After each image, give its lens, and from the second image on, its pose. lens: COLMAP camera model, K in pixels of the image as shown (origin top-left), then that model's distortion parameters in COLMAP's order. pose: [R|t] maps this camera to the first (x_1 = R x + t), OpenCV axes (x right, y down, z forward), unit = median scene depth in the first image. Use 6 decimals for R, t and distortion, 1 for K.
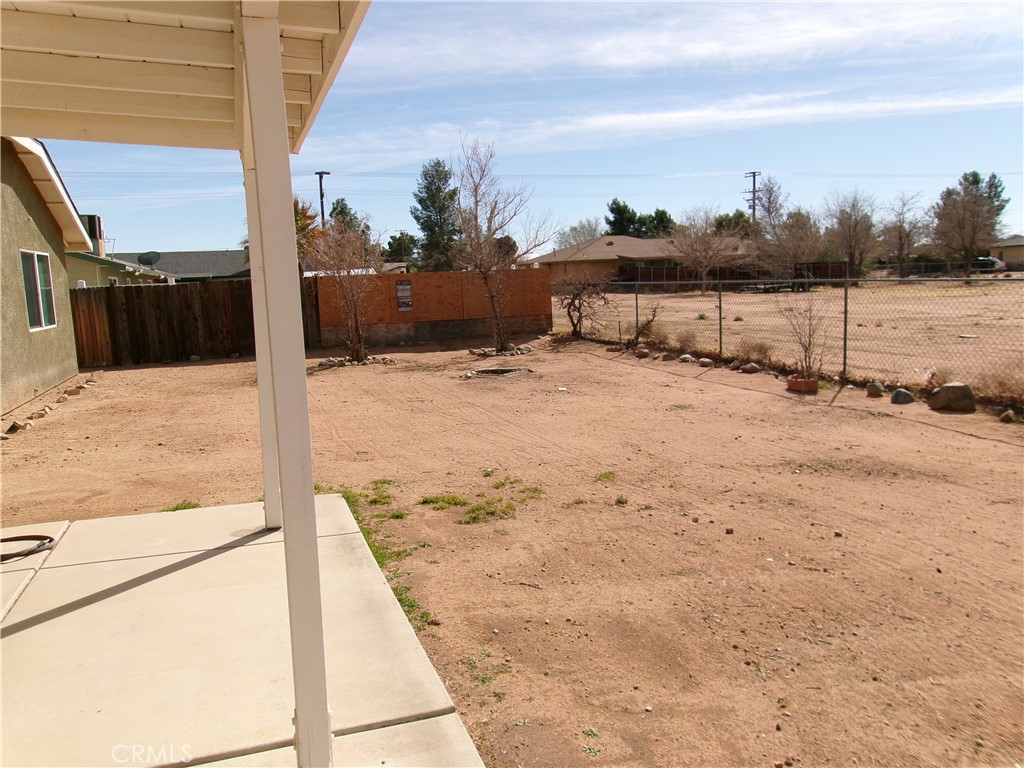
lens RADIAL K [[806.7, 0, 506.6], [0, 806.7, 380.7], [0, 0, 1]] dist [-0.015746, 0.050134]
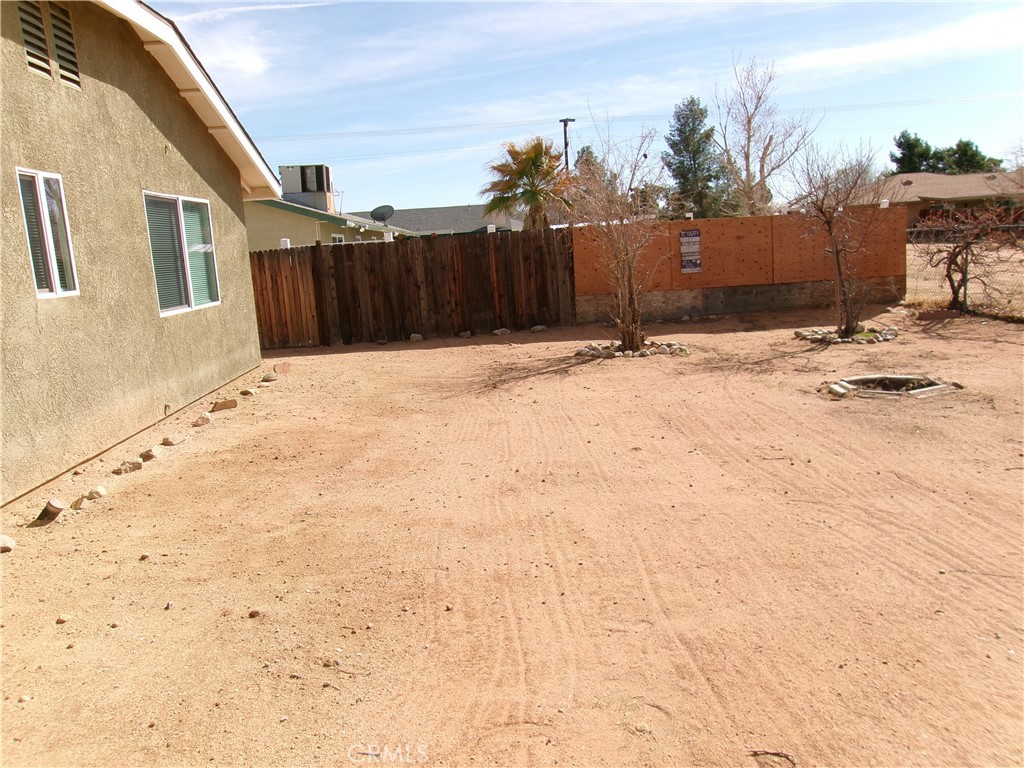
lens RADIAL K [[806.7, 0, 506.6], [0, 806.7, 380.7], [0, 0, 1]] dist [-0.015746, 0.050134]
pose [[0.957856, 0.030148, -0.285663, -0.075293], [-0.014328, 0.998254, 0.057311, -0.029426], [0.286892, -0.050803, 0.956615, 0.261855]]
